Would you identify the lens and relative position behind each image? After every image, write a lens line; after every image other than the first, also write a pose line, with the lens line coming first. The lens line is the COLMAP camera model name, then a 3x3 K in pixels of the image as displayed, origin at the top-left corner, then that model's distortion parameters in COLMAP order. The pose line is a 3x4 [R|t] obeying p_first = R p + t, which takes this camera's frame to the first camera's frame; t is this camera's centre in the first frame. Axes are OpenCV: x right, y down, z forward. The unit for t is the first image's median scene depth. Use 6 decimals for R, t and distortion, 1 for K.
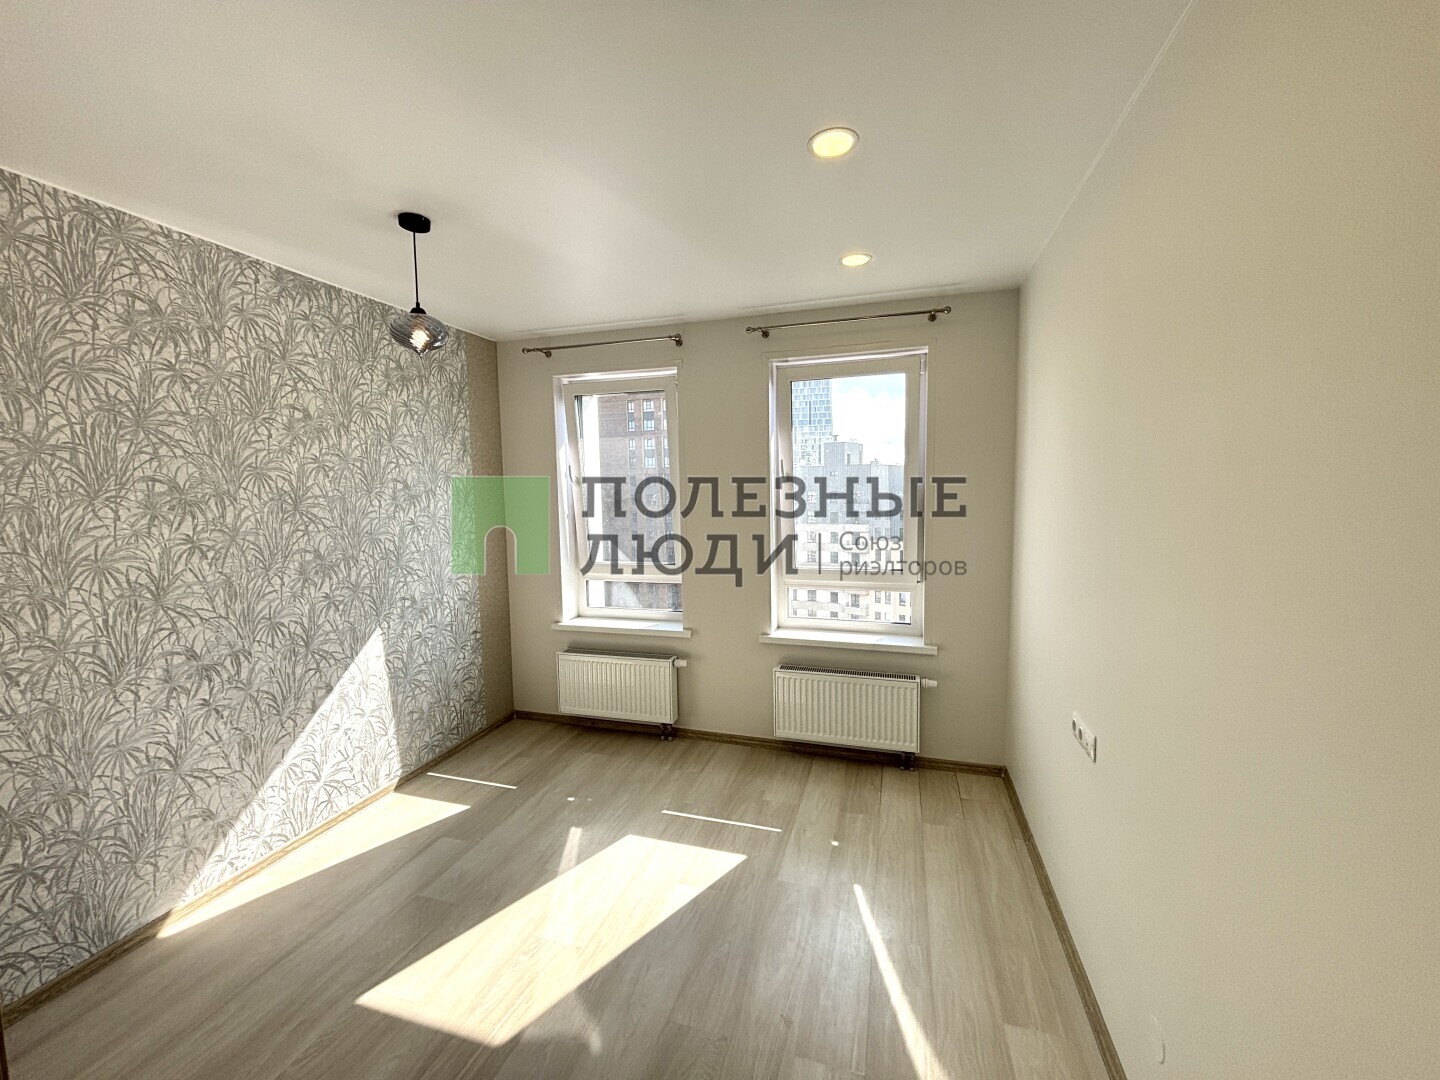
lens RADIAL K [[579.3, 0, 723.2], [0, 579.3, 536.2], [0, 0, 1]] dist [0.002413, 0.000105]
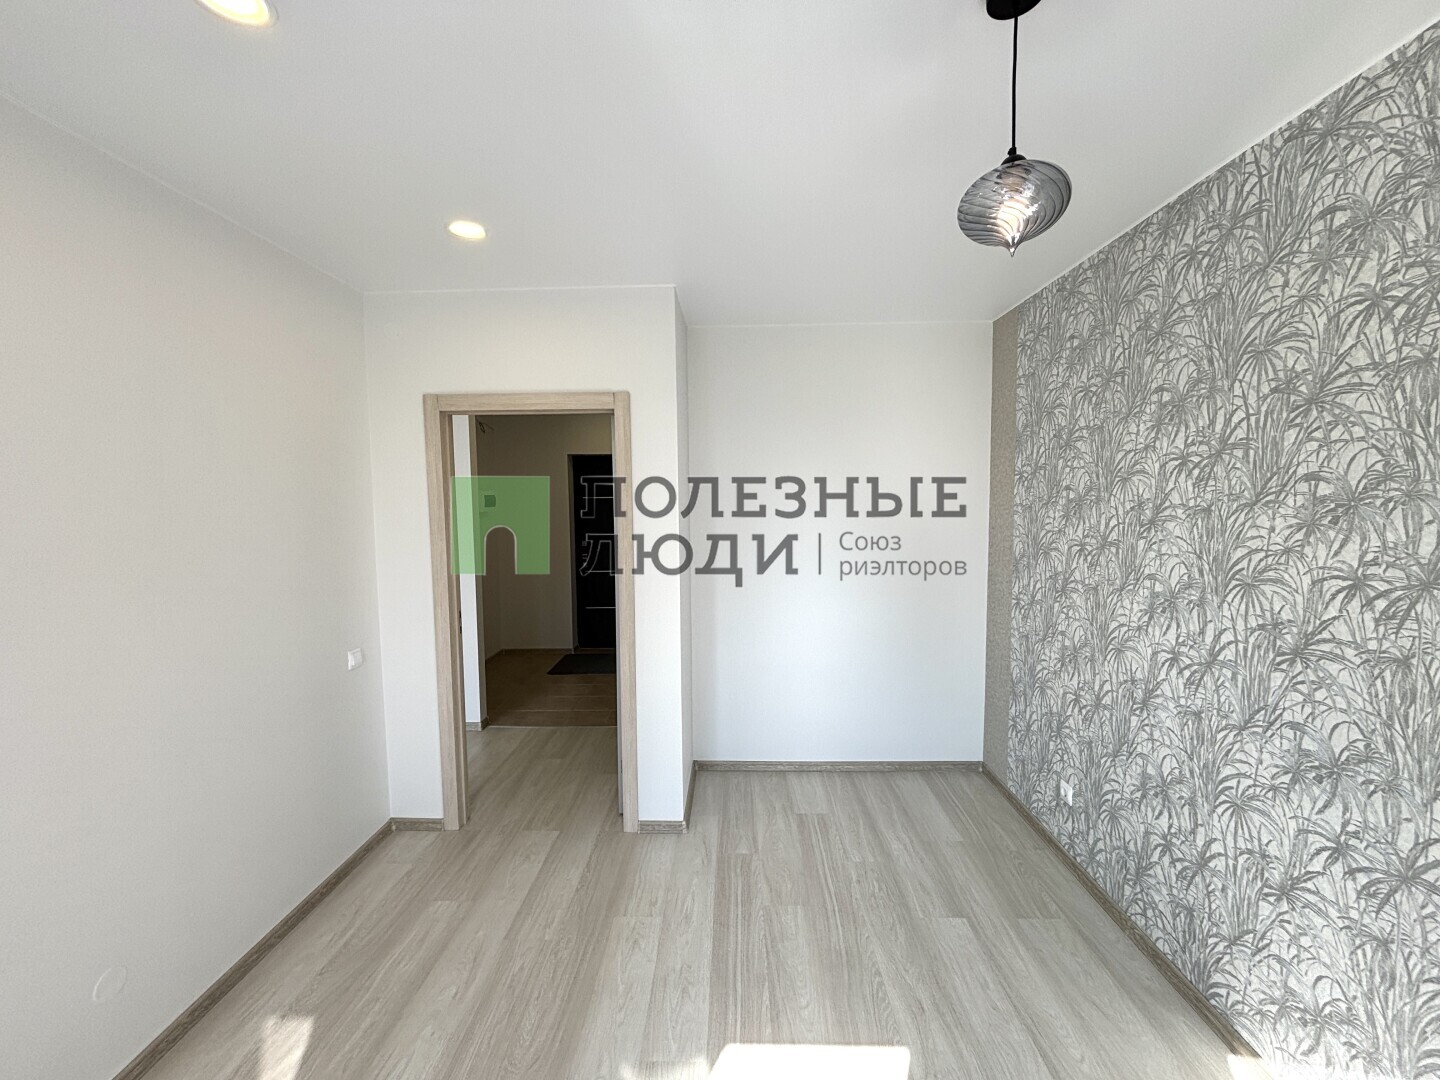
lens RADIAL K [[579.3, 0, 714.3], [0, 579.3, 542.4], [0, 0, 1]] dist [0.002413, 0.000105]
pose [[-0.966959, 0.041345, -0.251556, -0.118182], [-0.000224, 0.986622, 0.163023, -0.136830], [0.254931, 0.157693, -0.954014, 1.524279]]
